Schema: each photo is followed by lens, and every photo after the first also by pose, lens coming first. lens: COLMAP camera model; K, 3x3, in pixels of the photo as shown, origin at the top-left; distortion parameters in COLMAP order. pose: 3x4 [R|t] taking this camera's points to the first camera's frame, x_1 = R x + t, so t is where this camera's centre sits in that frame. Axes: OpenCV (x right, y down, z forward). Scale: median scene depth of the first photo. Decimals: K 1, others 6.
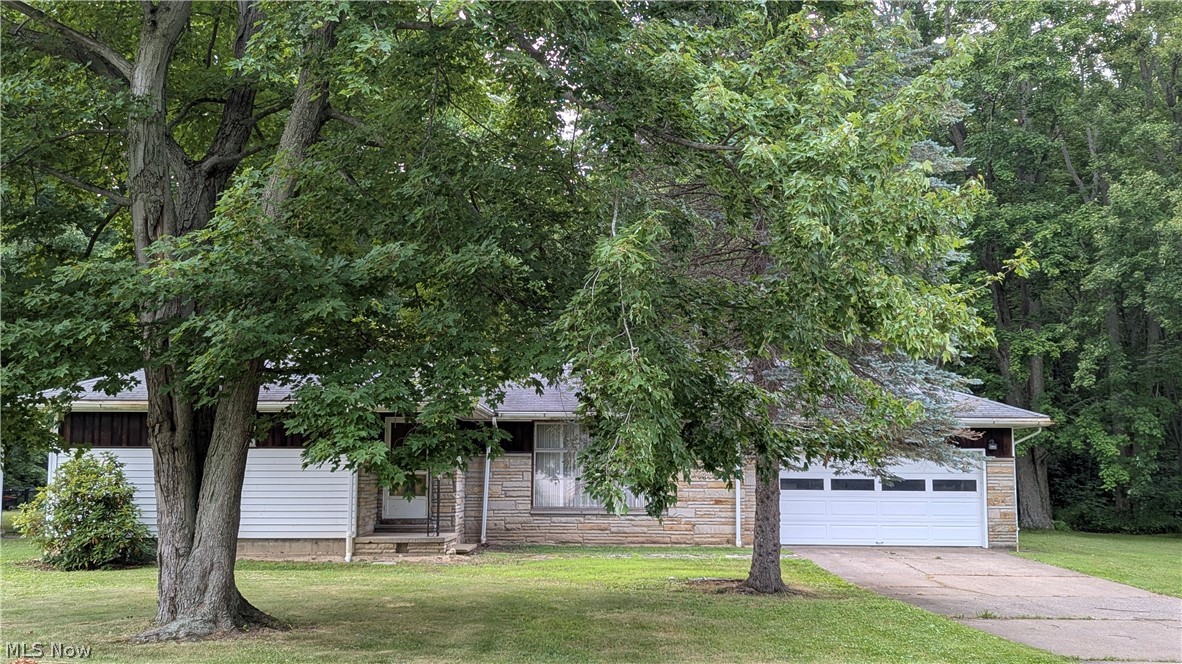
lens RADIAL K [[846.1, 0, 595.7], [0, 846.1, 339.3], [0, 0, 1]] dist [0.035913, -0.005694]
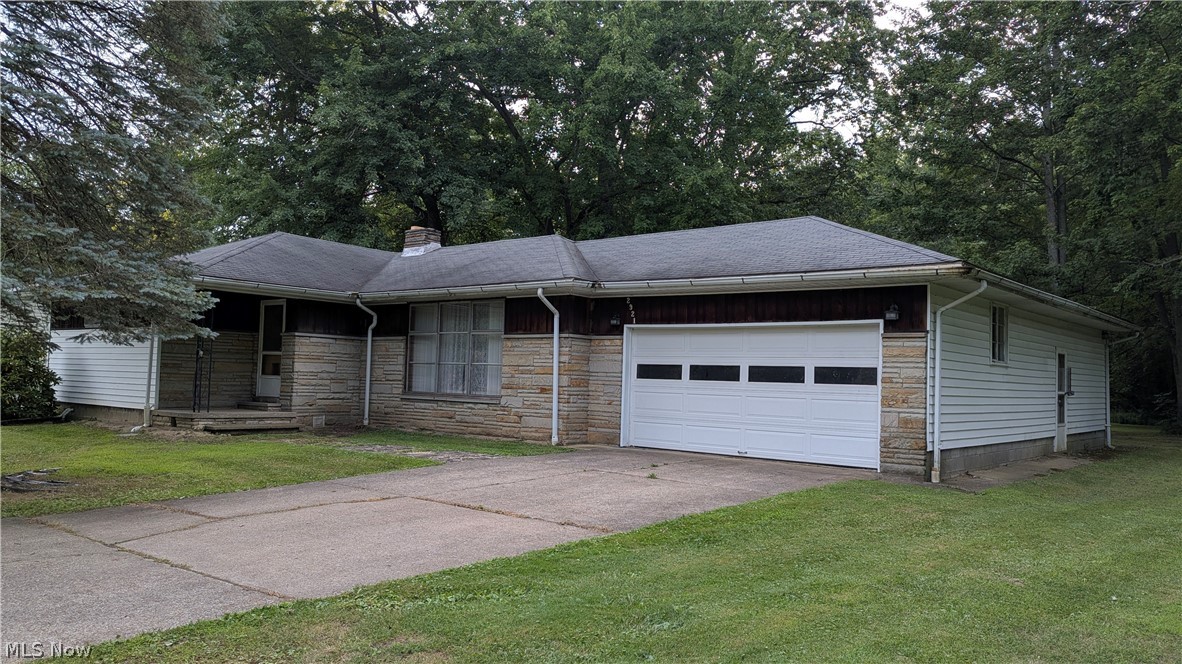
lens RADIAL K [[846.1, 0, 595.7], [0, 846.1, 339.3], [0, 0, 1]] dist [0.035913, -0.005694]
pose [[0.793524, -0.010573, -0.608448, 0.686295], [0.080185, 0.992948, 0.087322, 0.072185], [0.603233, -0.118080, 0.788775, 0.377426]]
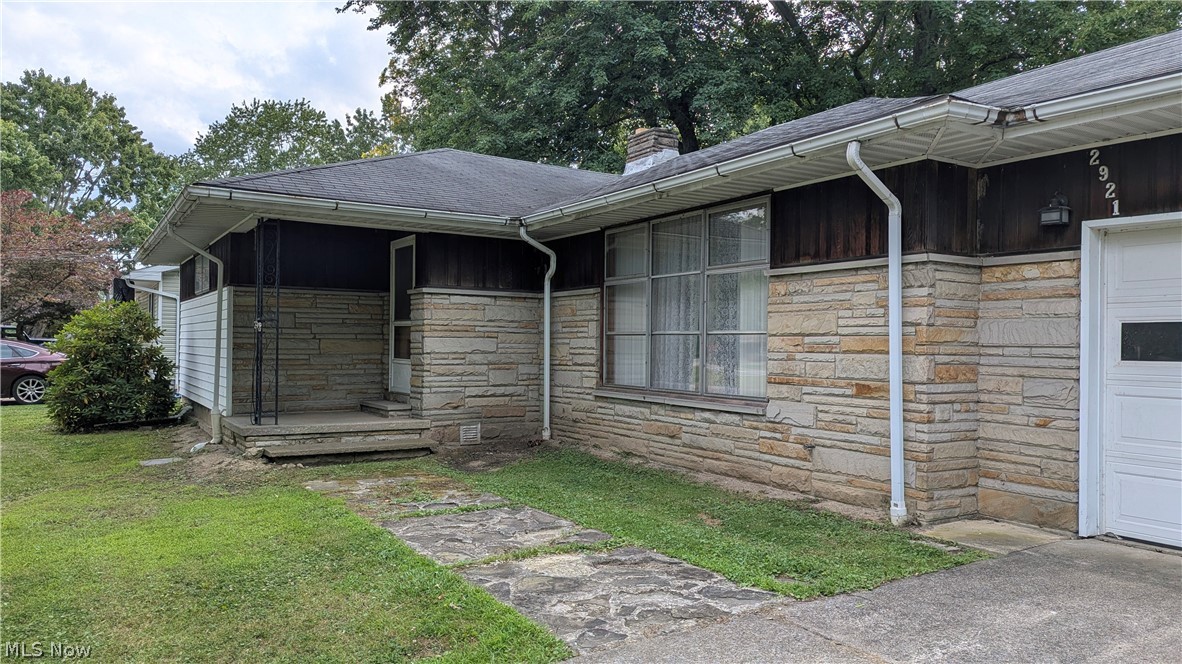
lens RADIAL K [[846.1, 0, 595.7], [0, 846.1, 339.3], [0, 0, 1]] dist [0.035913, -0.005694]
pose [[0.549038, -0.003853, -0.835788, 0.382448], [0.138627, 0.986558, 0.086518, 0.121506], [0.824221, -0.163365, 0.542192, 0.705759]]
